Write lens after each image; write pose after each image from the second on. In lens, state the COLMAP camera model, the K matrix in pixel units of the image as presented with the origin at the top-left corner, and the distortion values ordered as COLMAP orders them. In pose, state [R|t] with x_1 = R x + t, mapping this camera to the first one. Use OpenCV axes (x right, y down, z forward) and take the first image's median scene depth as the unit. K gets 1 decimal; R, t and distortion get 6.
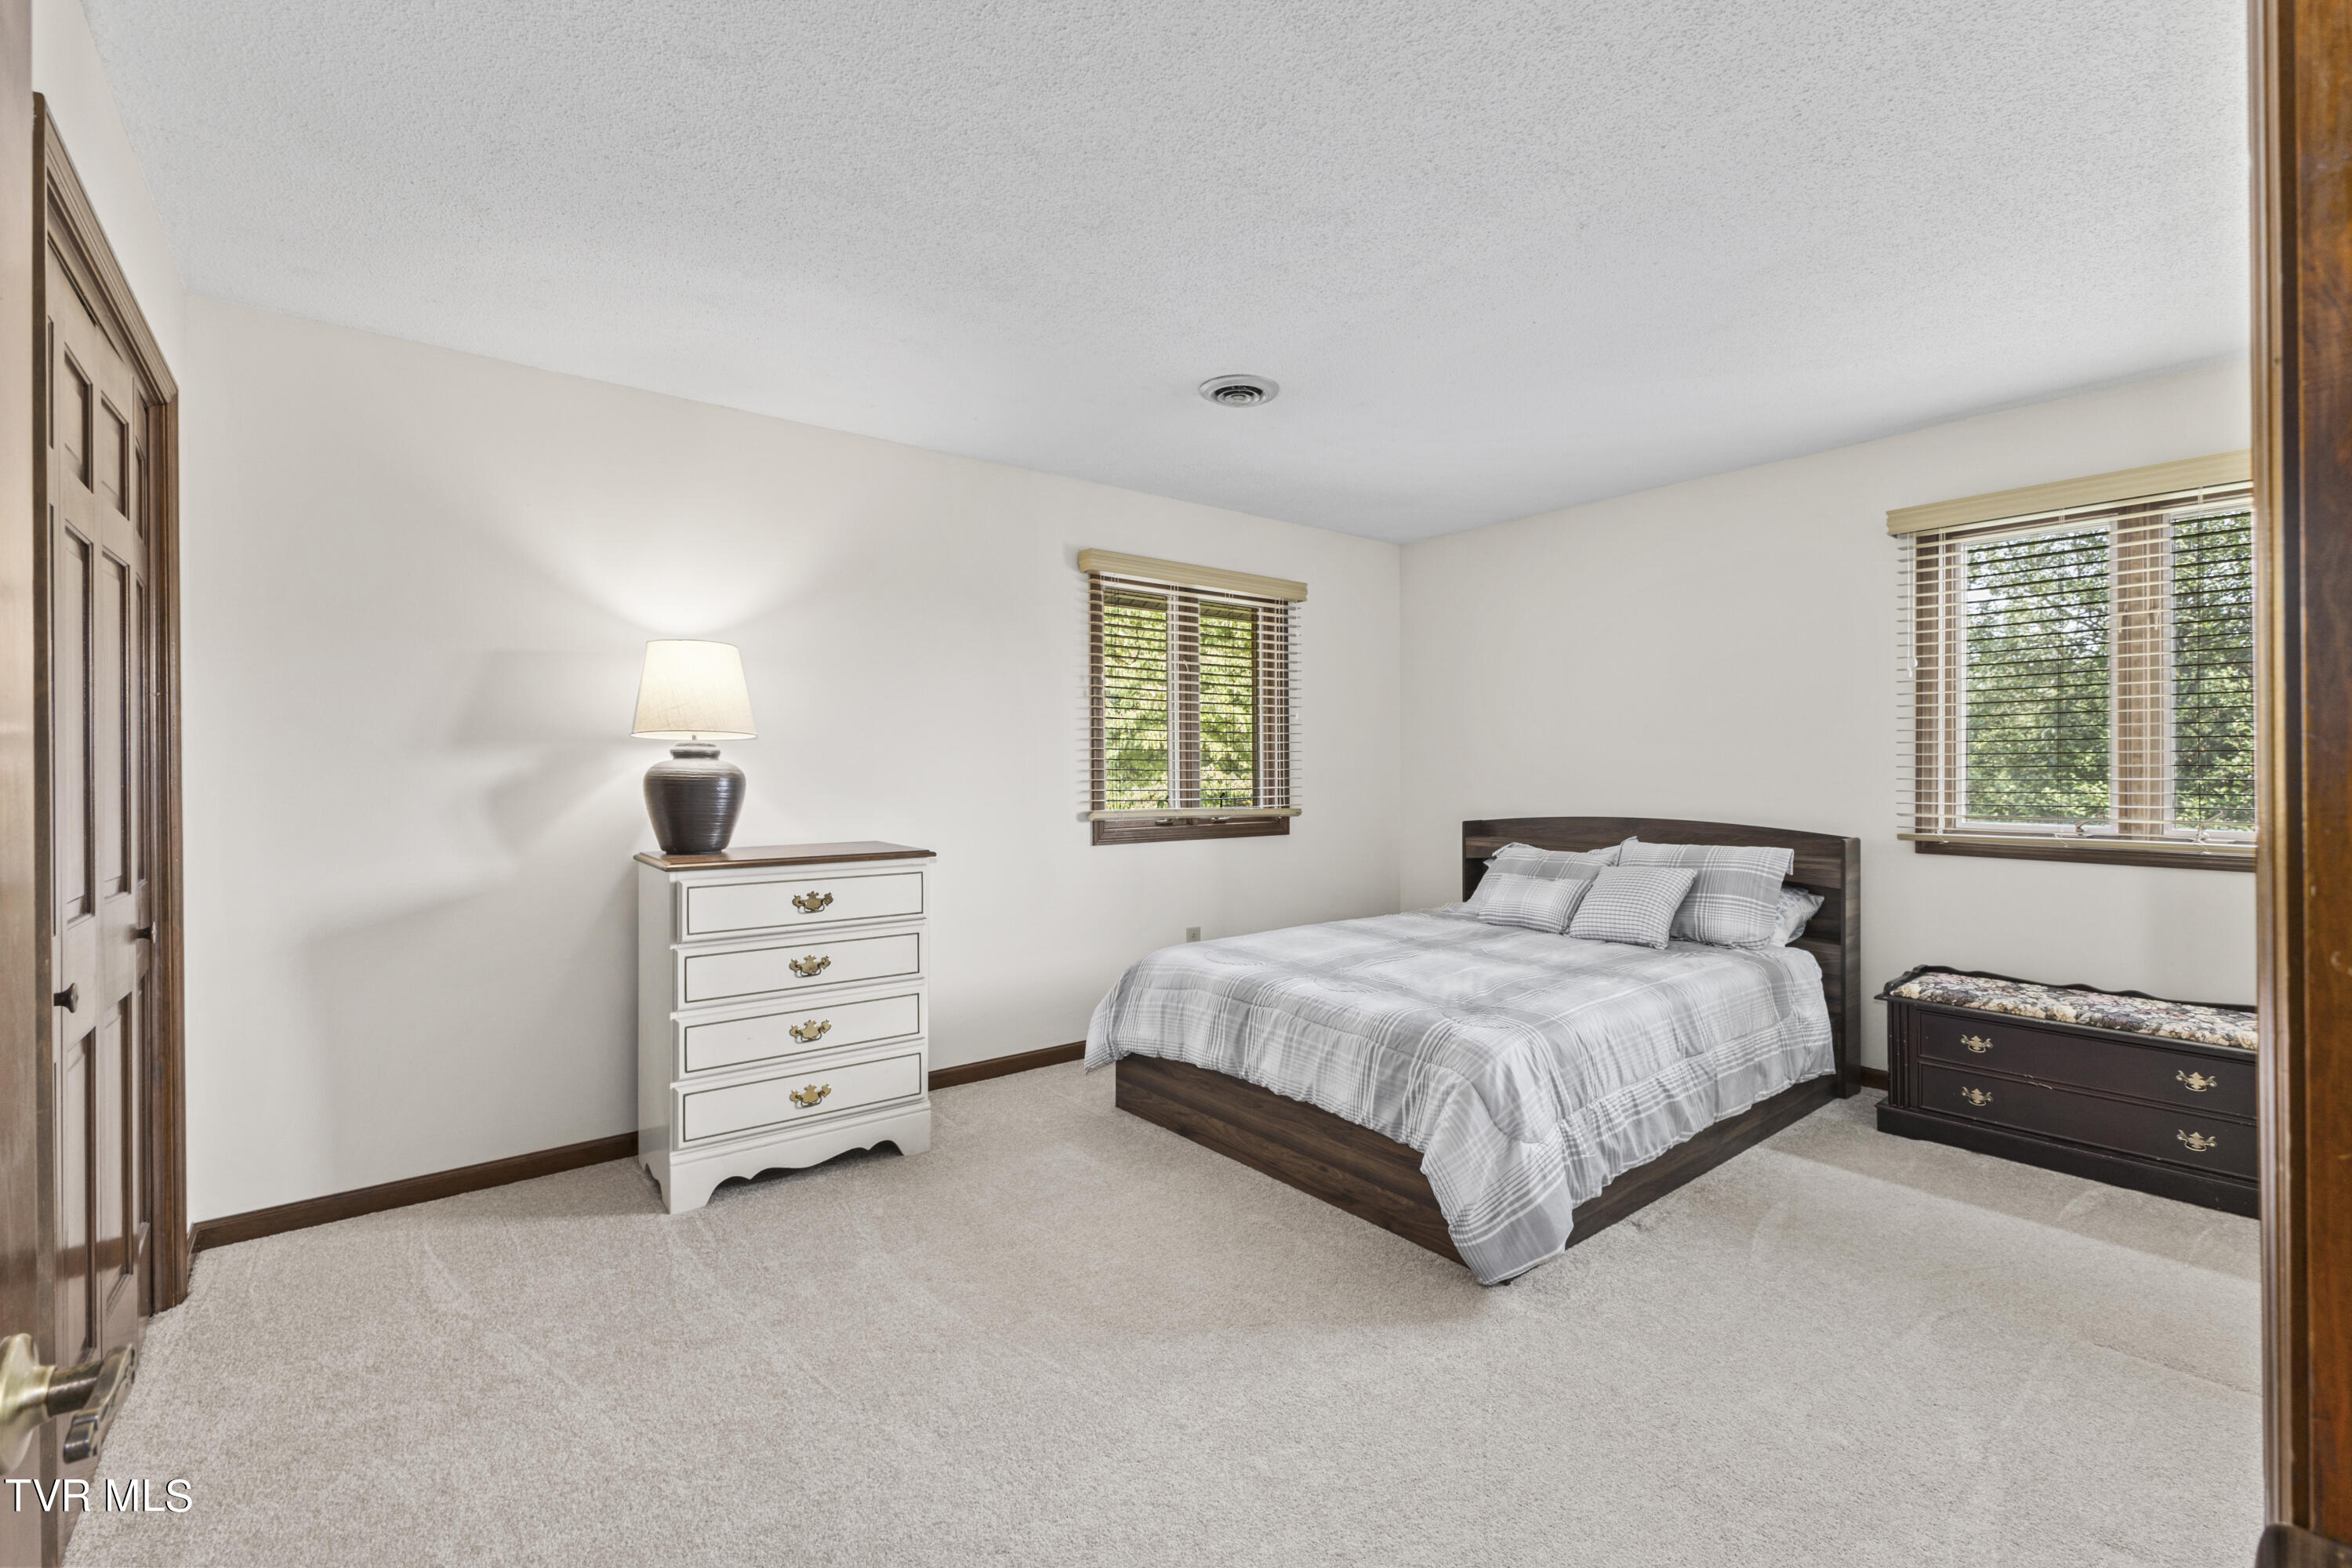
lens RADIAL K [[1028.0, 0, 1169.2], [0, 1028.0, 778.5], [0, 0, 1]] dist [0.003026, 0.000353]
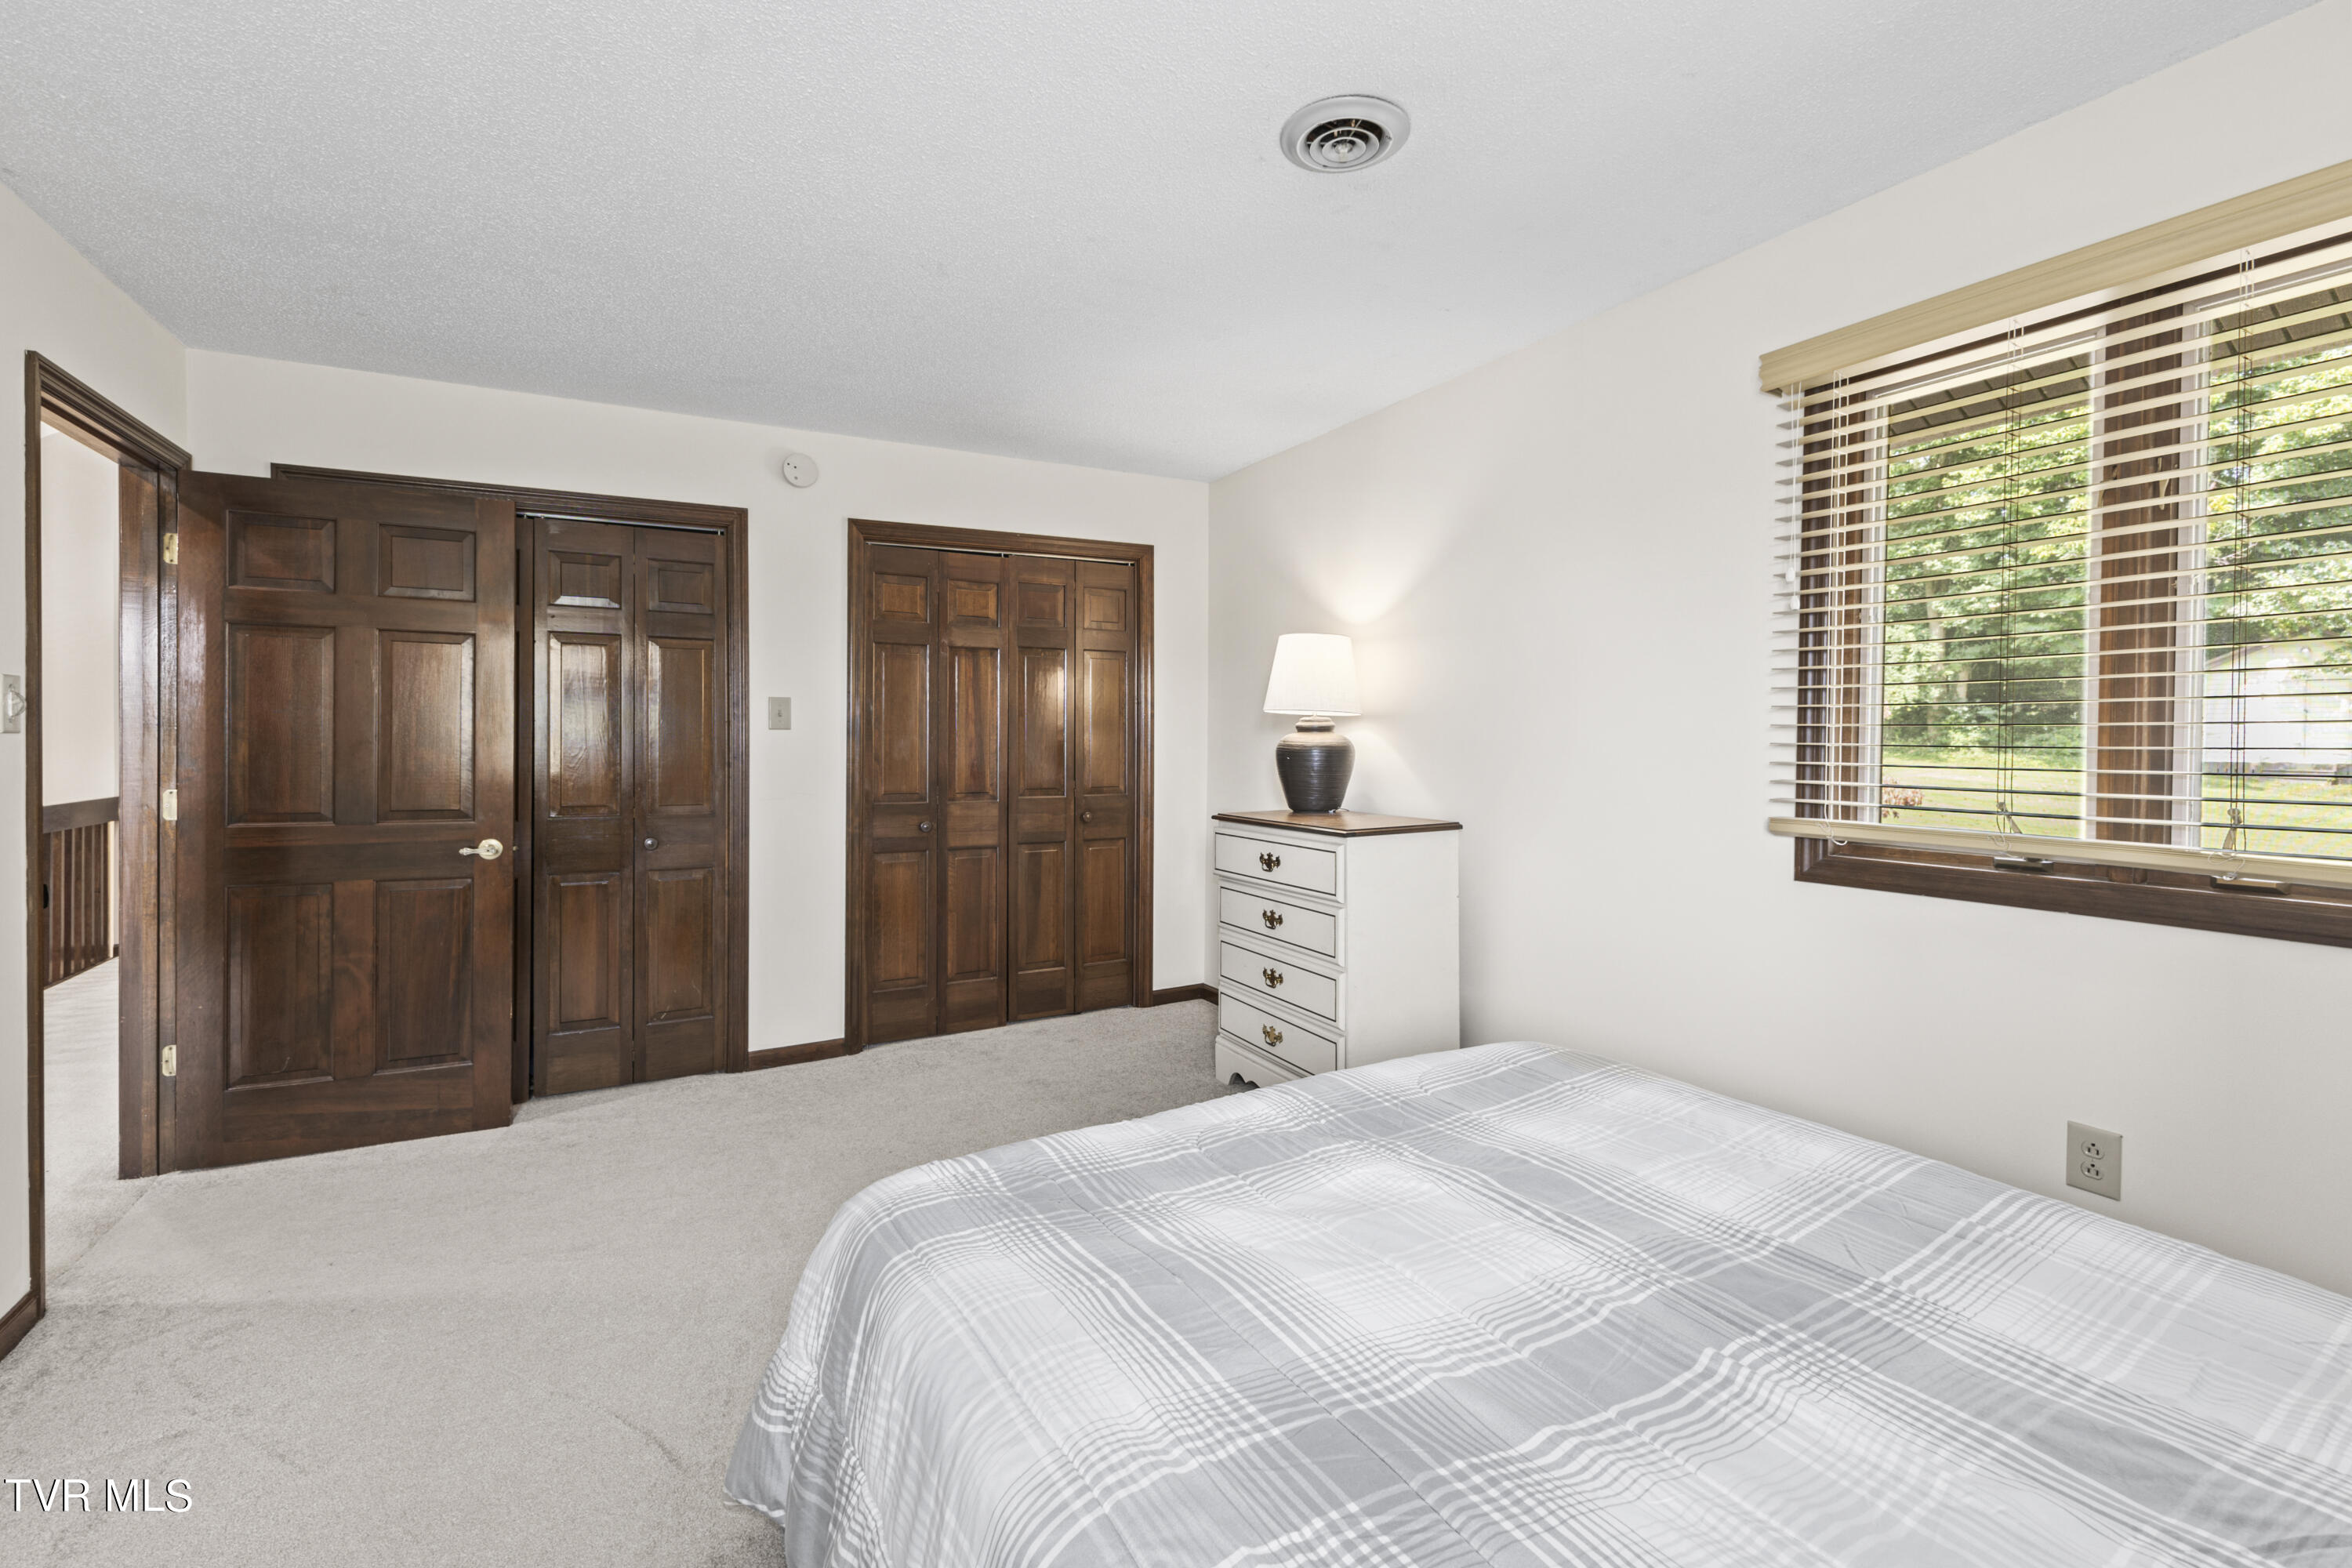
lens RADIAL K [[1028.0, 0, 1179.3], [0, 1028.0, 751.0], [0, 0, 1]] dist [0.003026, 0.000353]
pose [[-0.187620, 0.017337, -0.982089, 0.534347], [-0.004694, 0.999817, 0.018546, -0.013712], [0.982230, 0.008089, -0.187504, 0.781951]]
